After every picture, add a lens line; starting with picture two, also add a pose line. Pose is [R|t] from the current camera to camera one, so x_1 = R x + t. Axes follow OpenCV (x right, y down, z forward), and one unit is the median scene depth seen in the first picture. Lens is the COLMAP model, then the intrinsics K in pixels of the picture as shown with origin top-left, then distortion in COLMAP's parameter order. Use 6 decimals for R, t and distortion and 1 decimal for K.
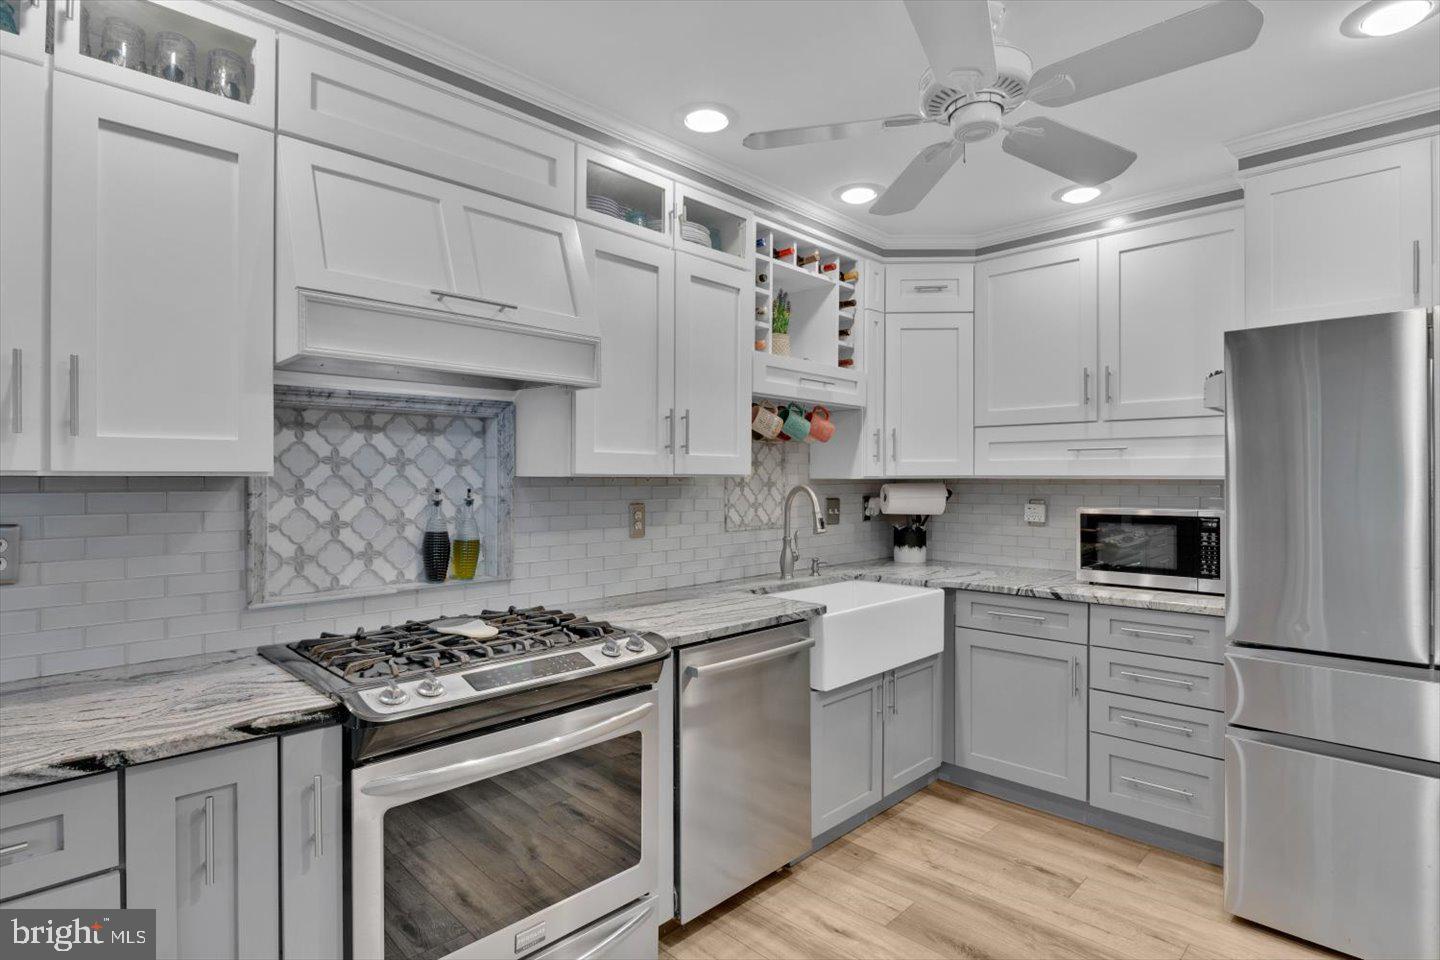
lens RADIAL K [[719.0, 0, 754.3], [0, 719.0, 475.9], [0, 0, 1]] dist [0.001248, -0.013460]
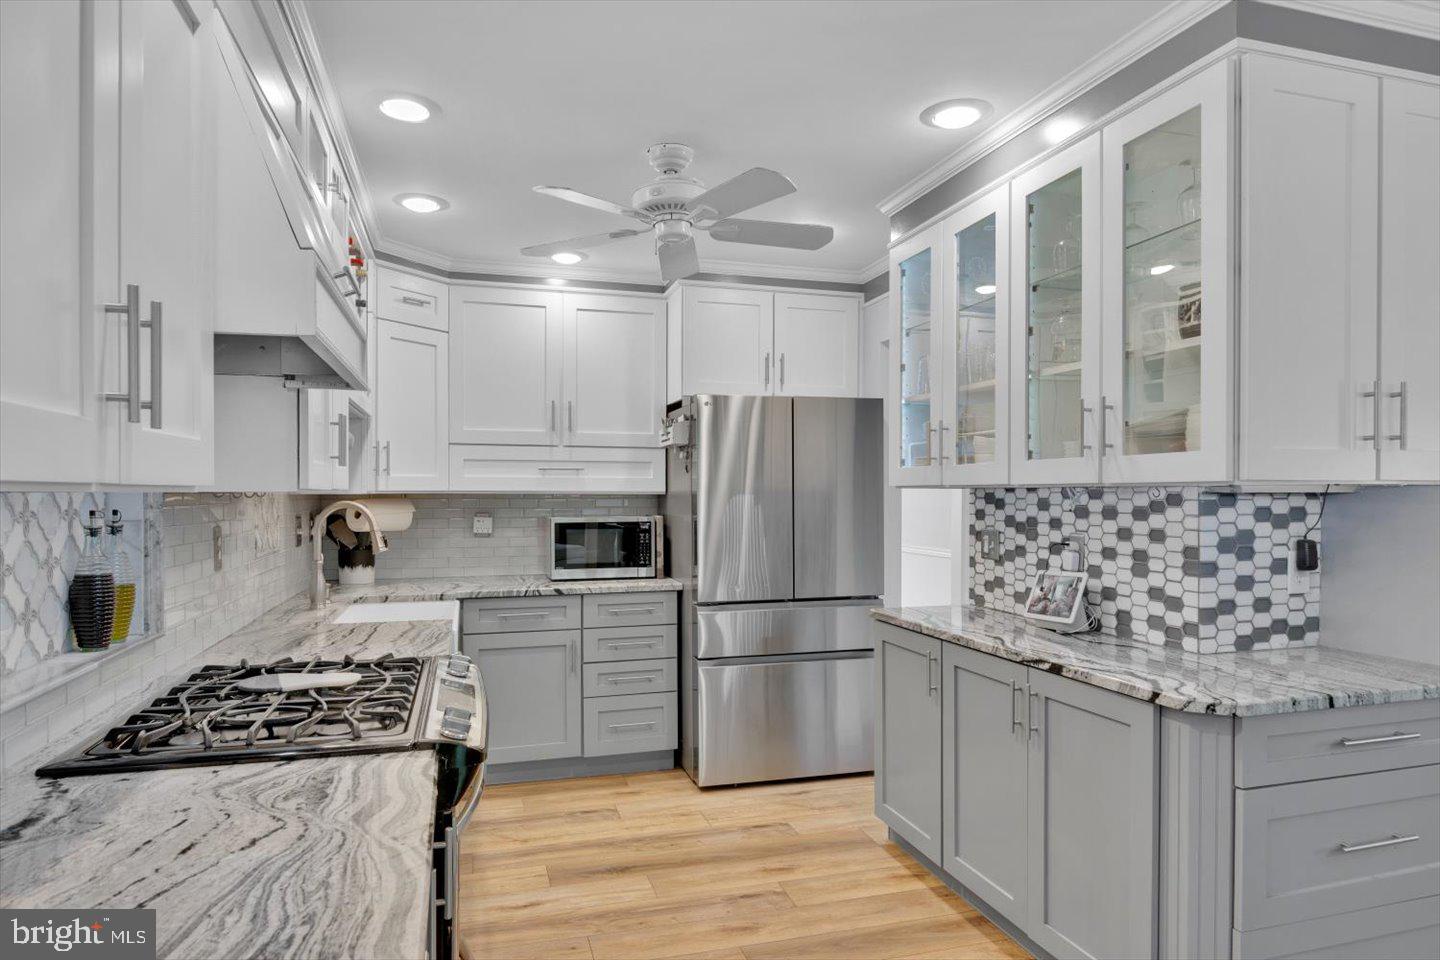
lens RADIAL K [[791.4, 0, 723.0], [0, 791.4, 496.6], [0, 0, 1]] dist [0.002518, -0.002315]
pose [[0.520329, -0.003727, 0.853958, -0.576804], [-0.003972, 0.999969, 0.006784, -0.001606], [-0.853957, -0.006922, 0.520298, 0.088543]]
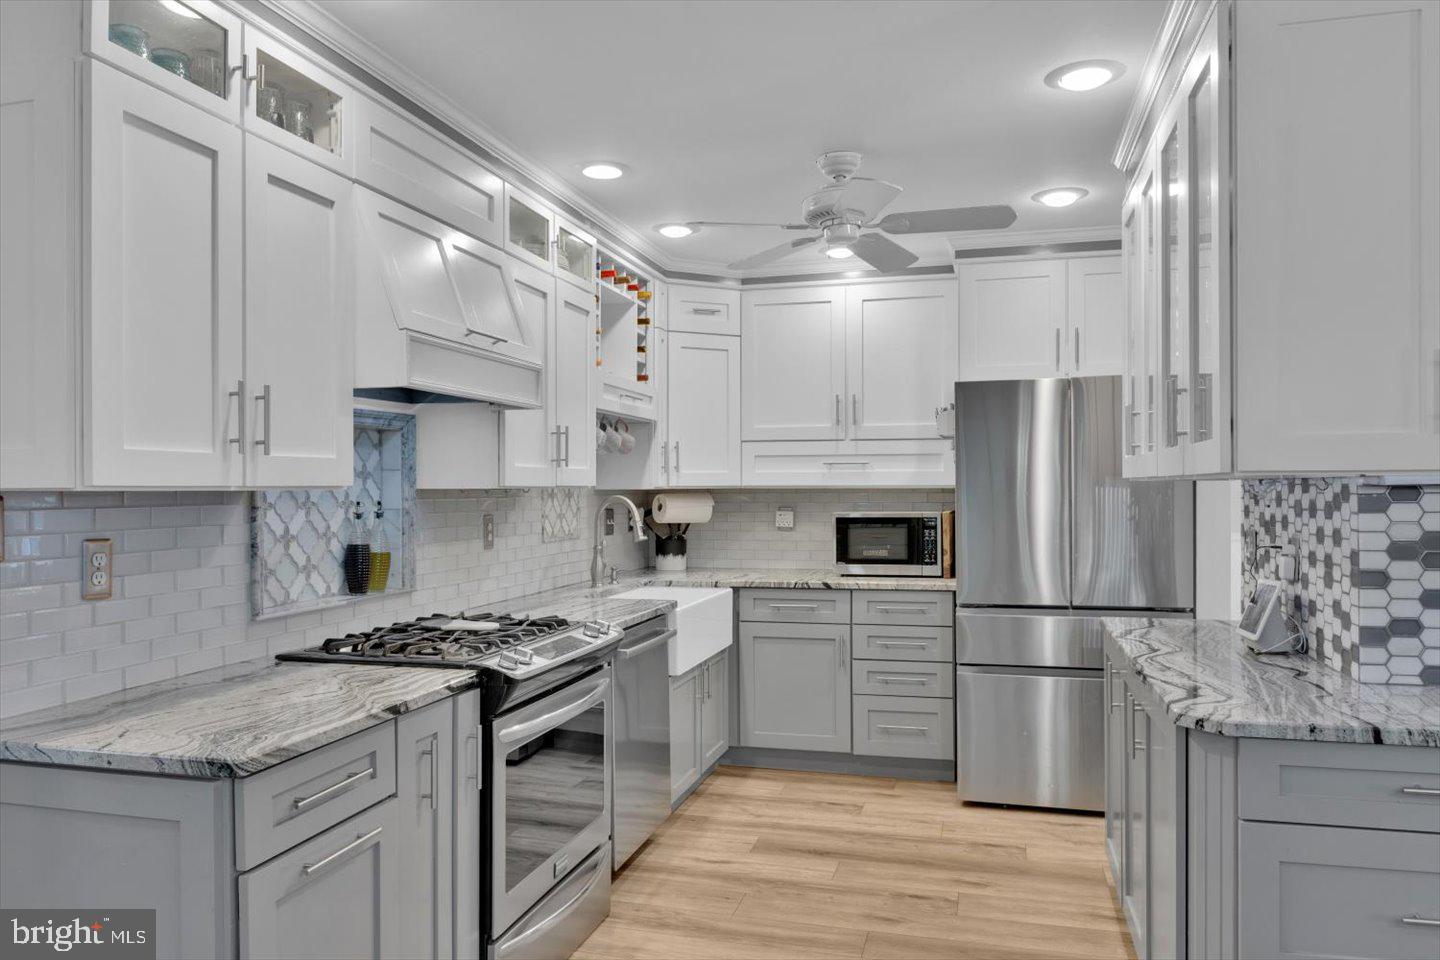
lens RADIAL K [[933.8, 0, 788.0], [0, 933.8, 482.2], [0, 0, 1]] dist [0.000939, -0.000281]
pose [[0.860561, -0.001342, 0.509345, -0.443864], [0.002509, 0.999996, -0.001604, -0.004121], [-0.509340, 0.002658, 0.860561, -0.319548]]
